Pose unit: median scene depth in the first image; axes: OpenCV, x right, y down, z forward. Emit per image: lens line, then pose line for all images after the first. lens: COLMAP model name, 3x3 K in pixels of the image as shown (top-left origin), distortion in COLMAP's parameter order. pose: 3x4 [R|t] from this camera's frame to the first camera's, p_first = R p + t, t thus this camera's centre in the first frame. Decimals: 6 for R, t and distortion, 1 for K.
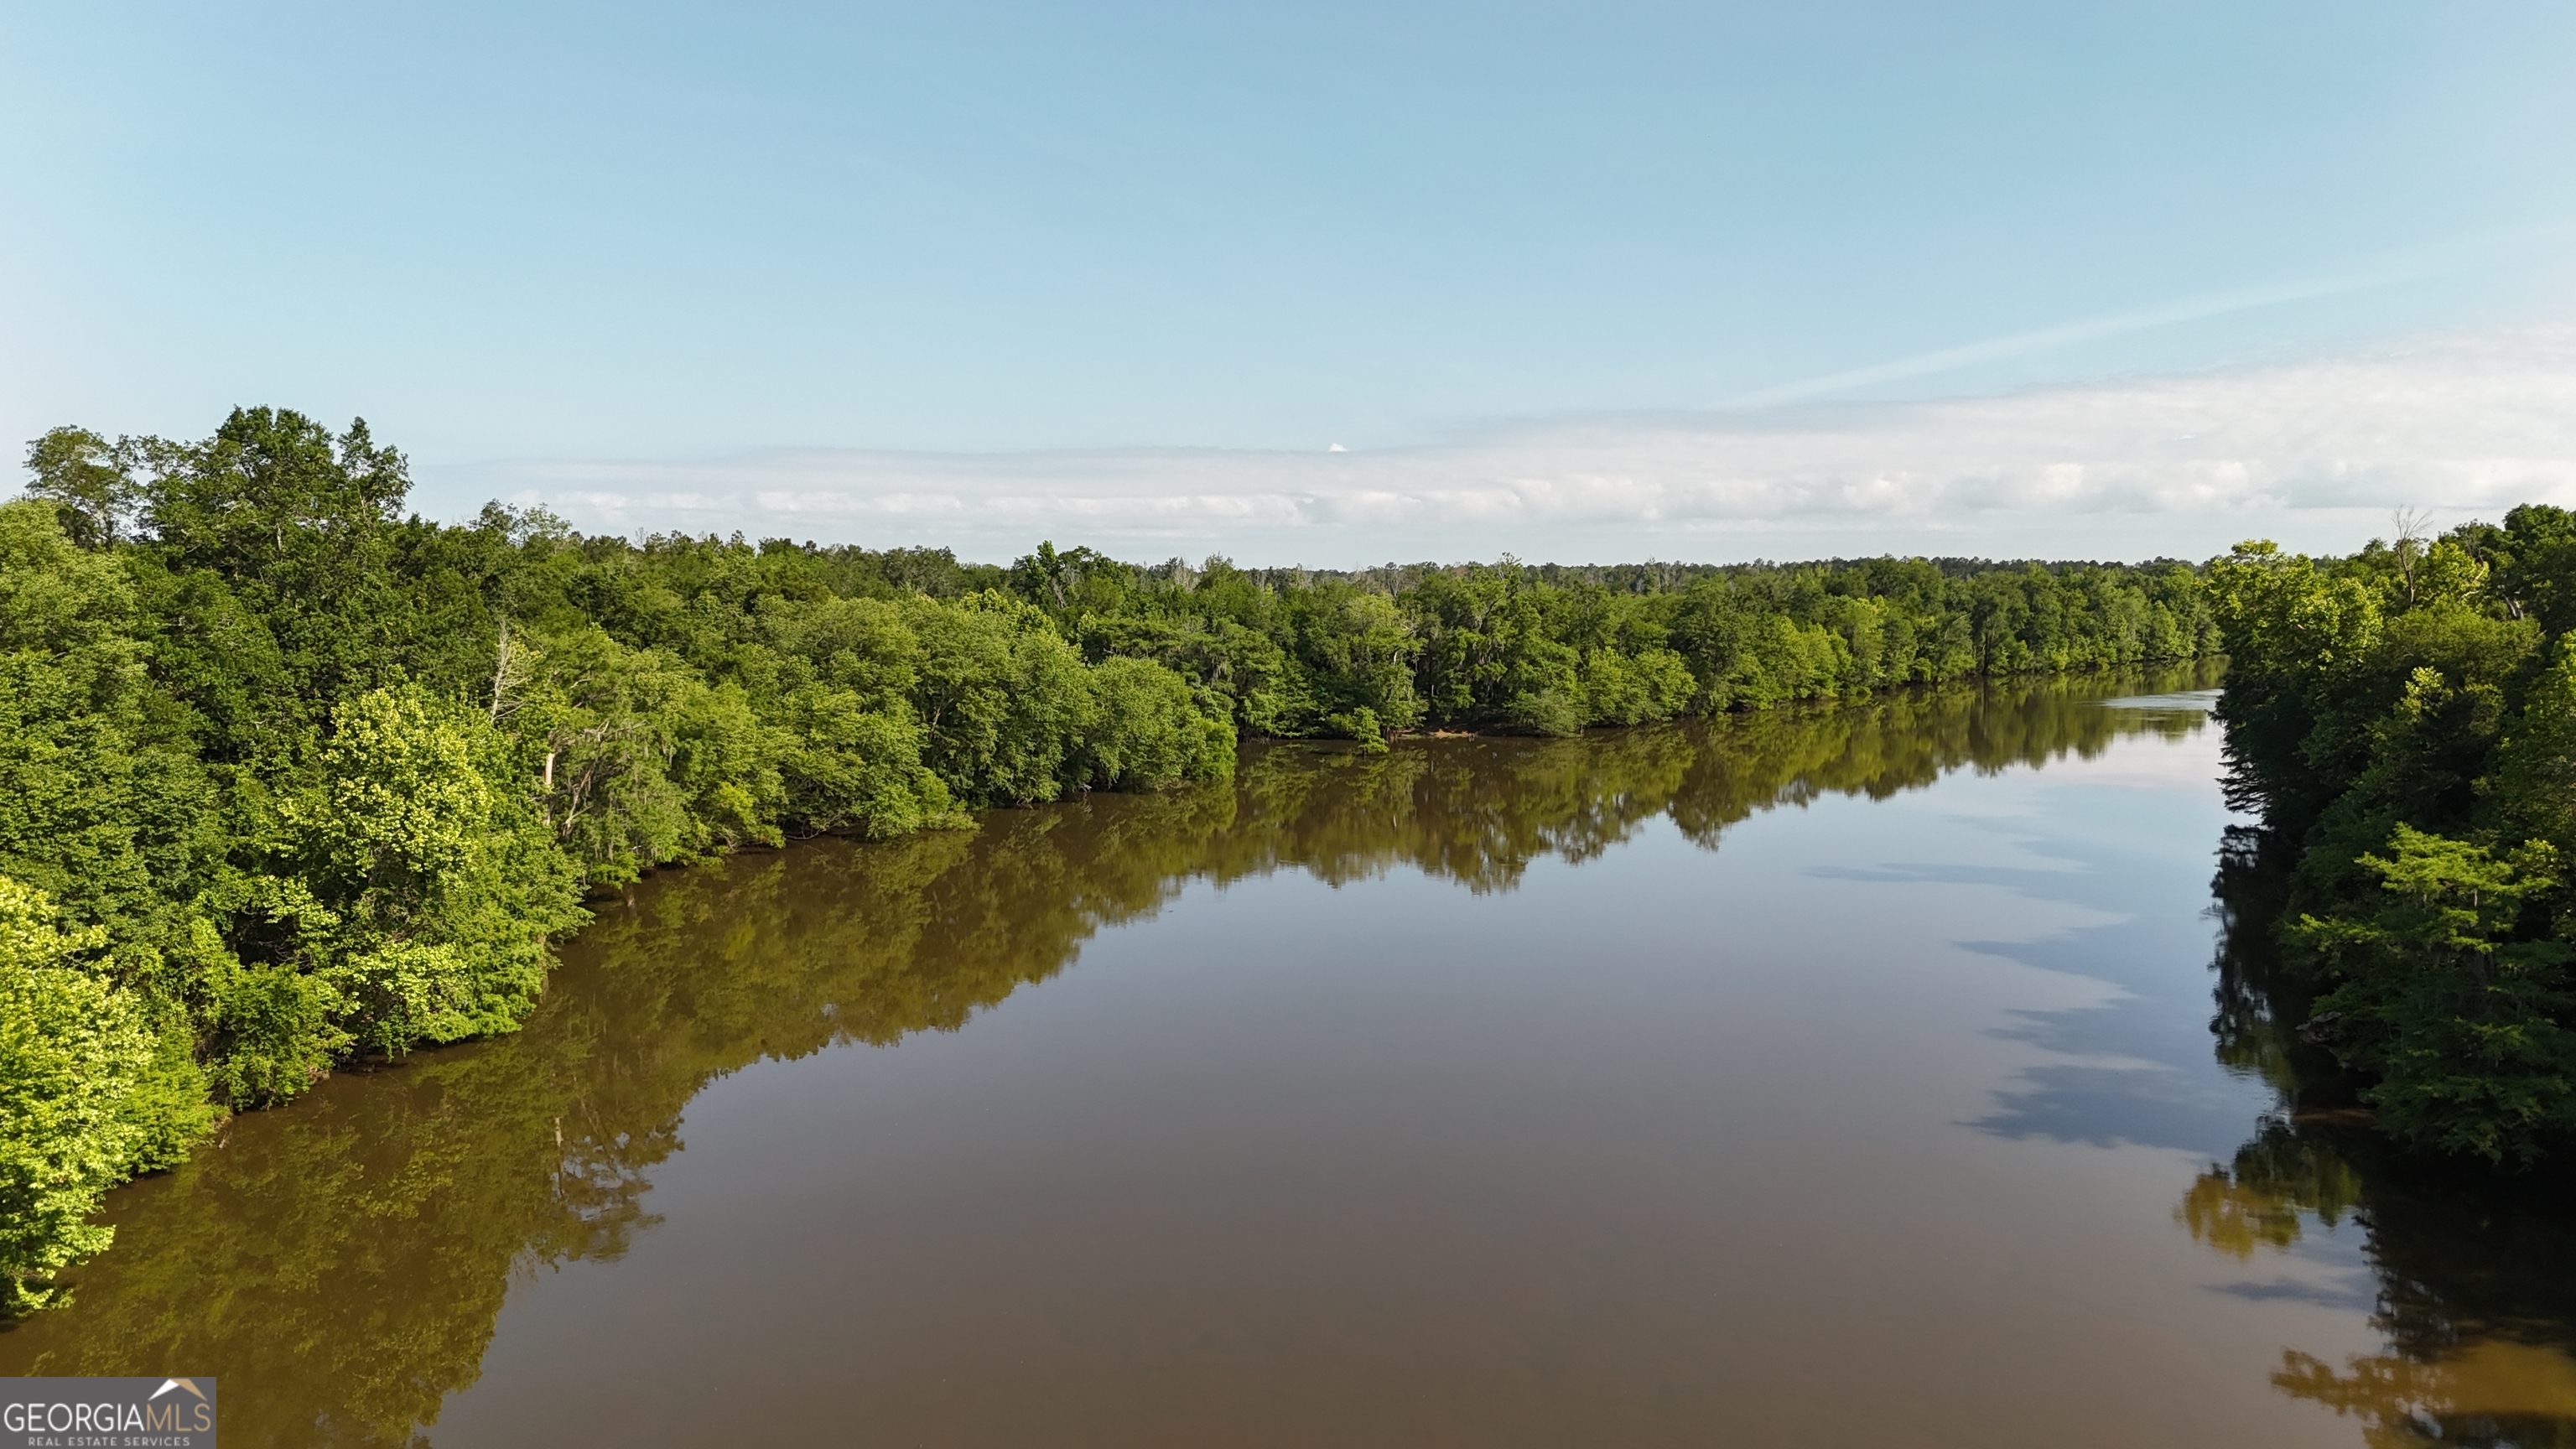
lens RADIAL K [[1799.1, 0, 1285.4], [0, 1799.1, 726.9], [0, 0, 1]] dist [0.004139, 0.000143]
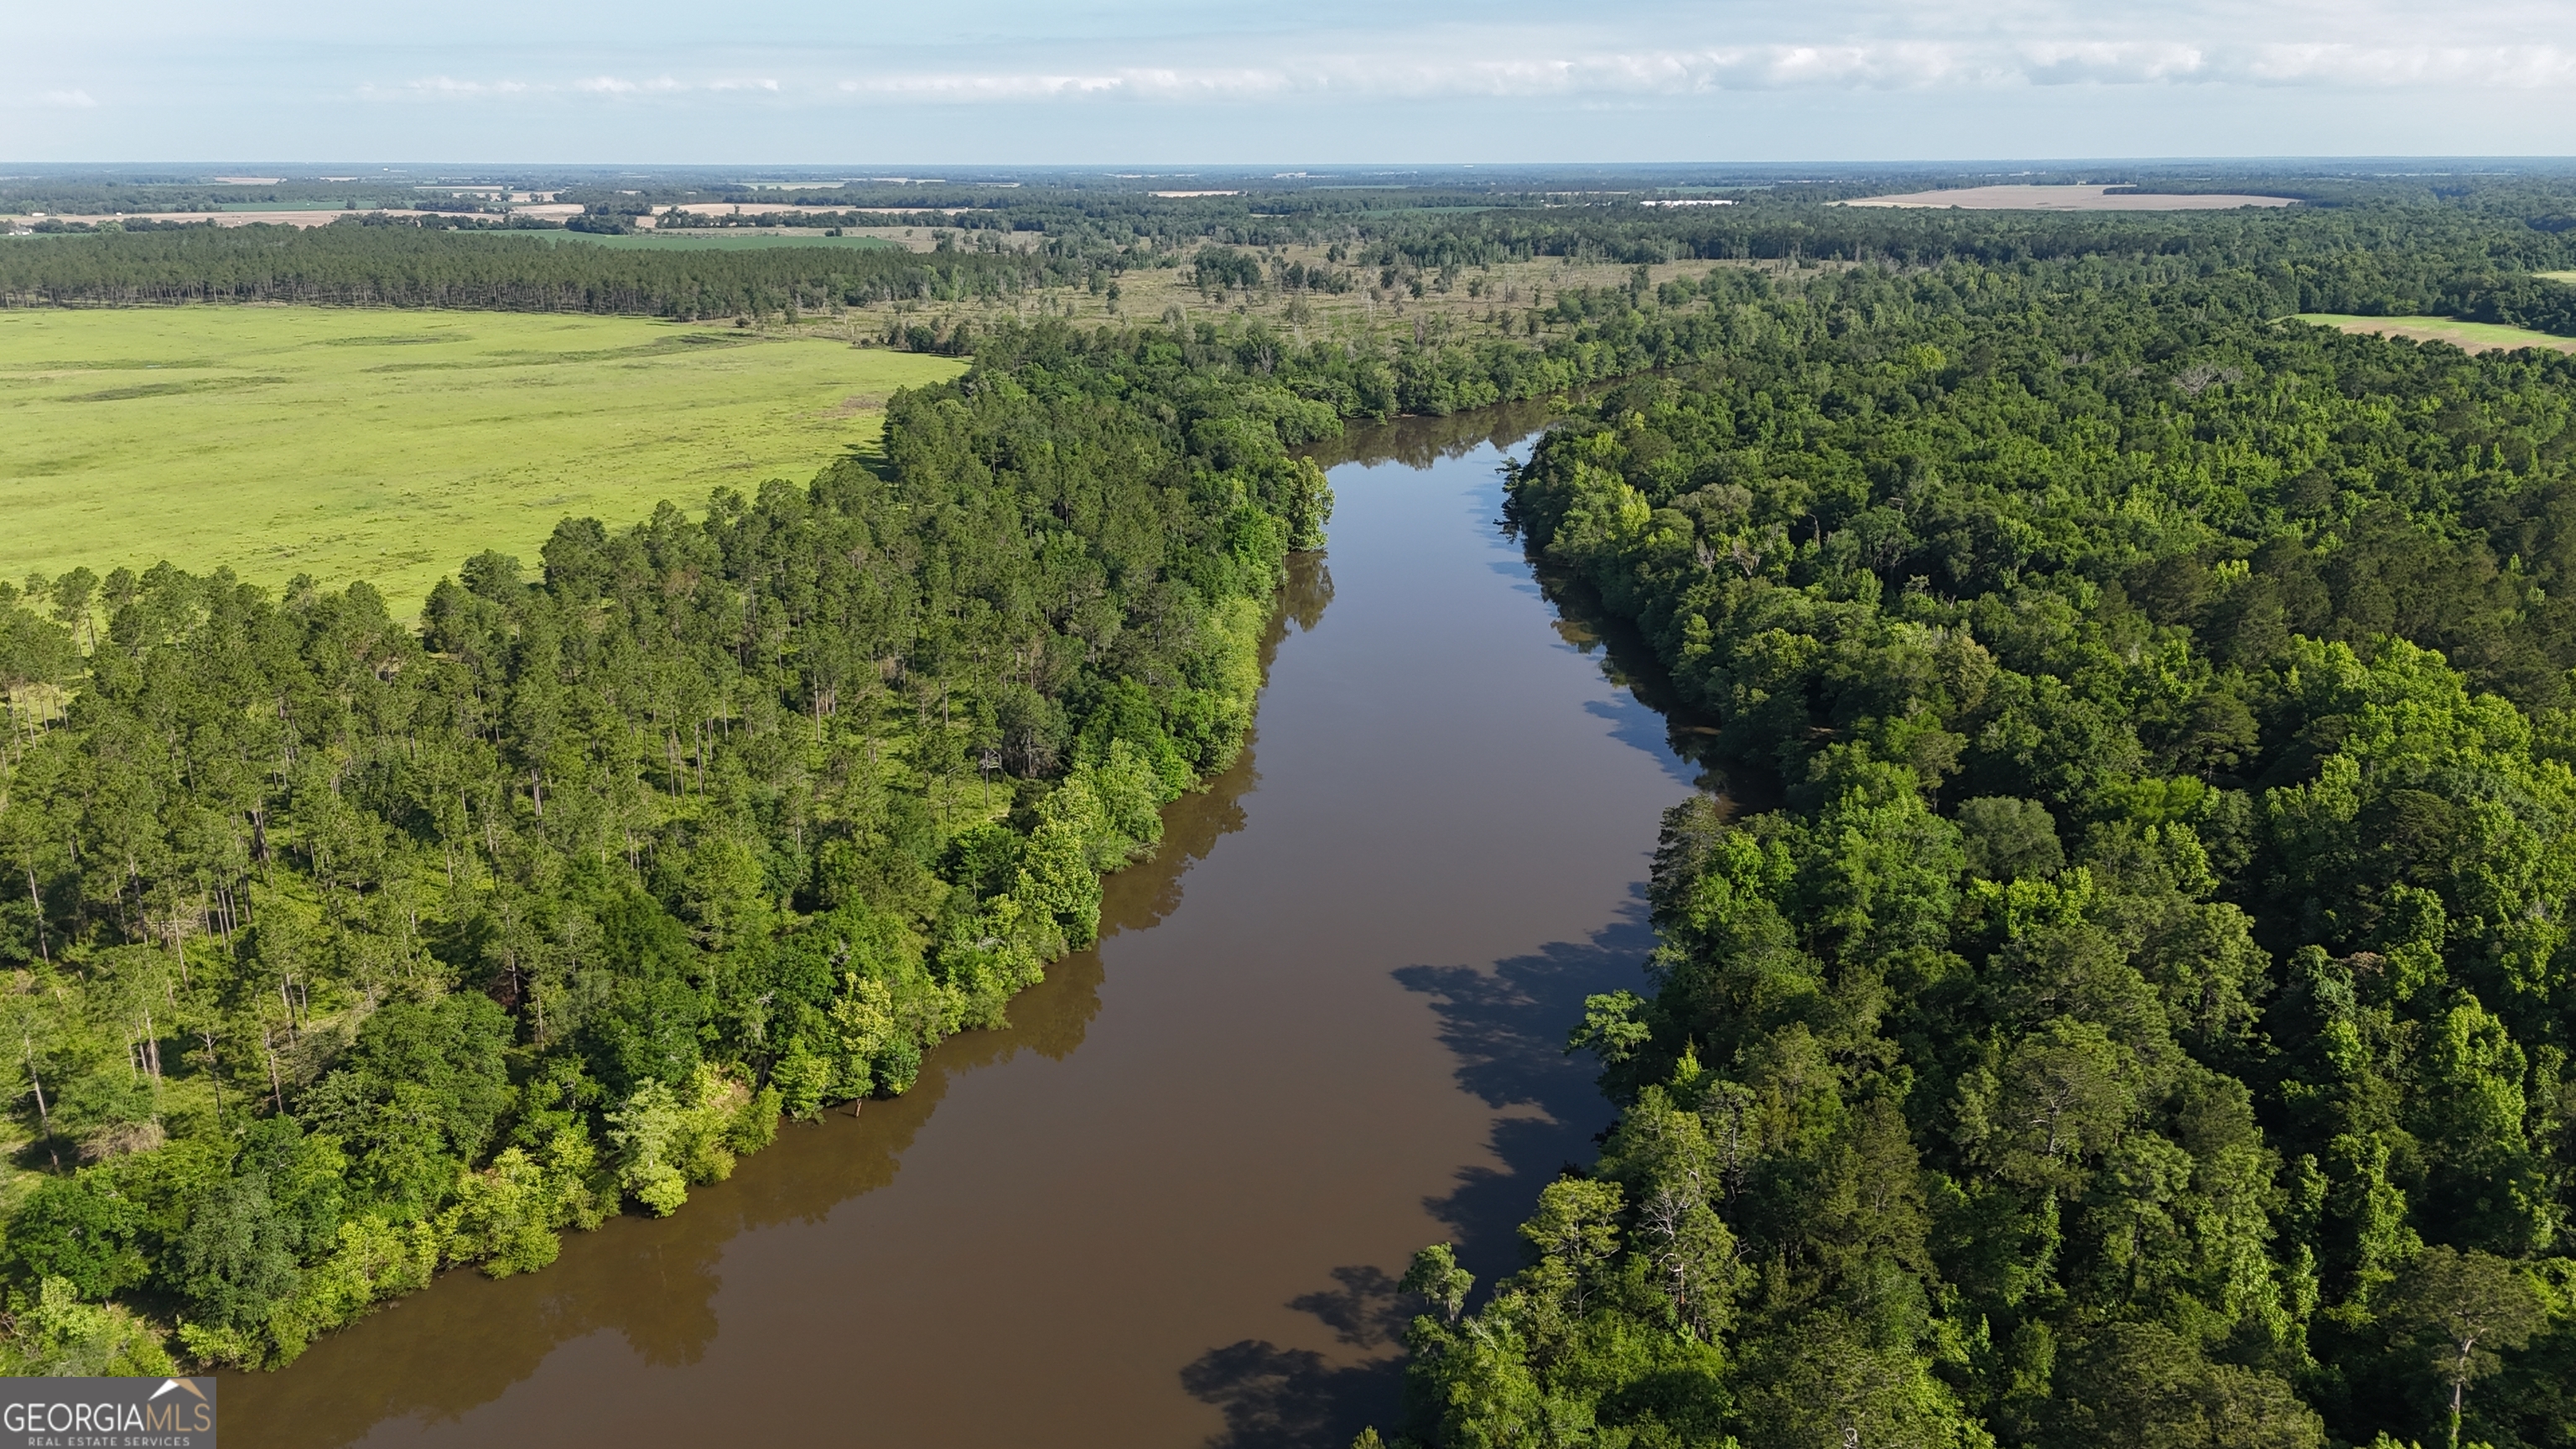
lens RADIAL K [[1799.1, 0, 1290.0], [0, 1799.1, 730.3], [0, 0, 1]] dist [0.004139, 0.000143]
pose [[0.999881, -0.013280, 0.007852, -0.126361], [0.011194, 0.974736, 0.223079, -0.146128], [-0.010616, -0.222964, 0.974769, -1.893086]]
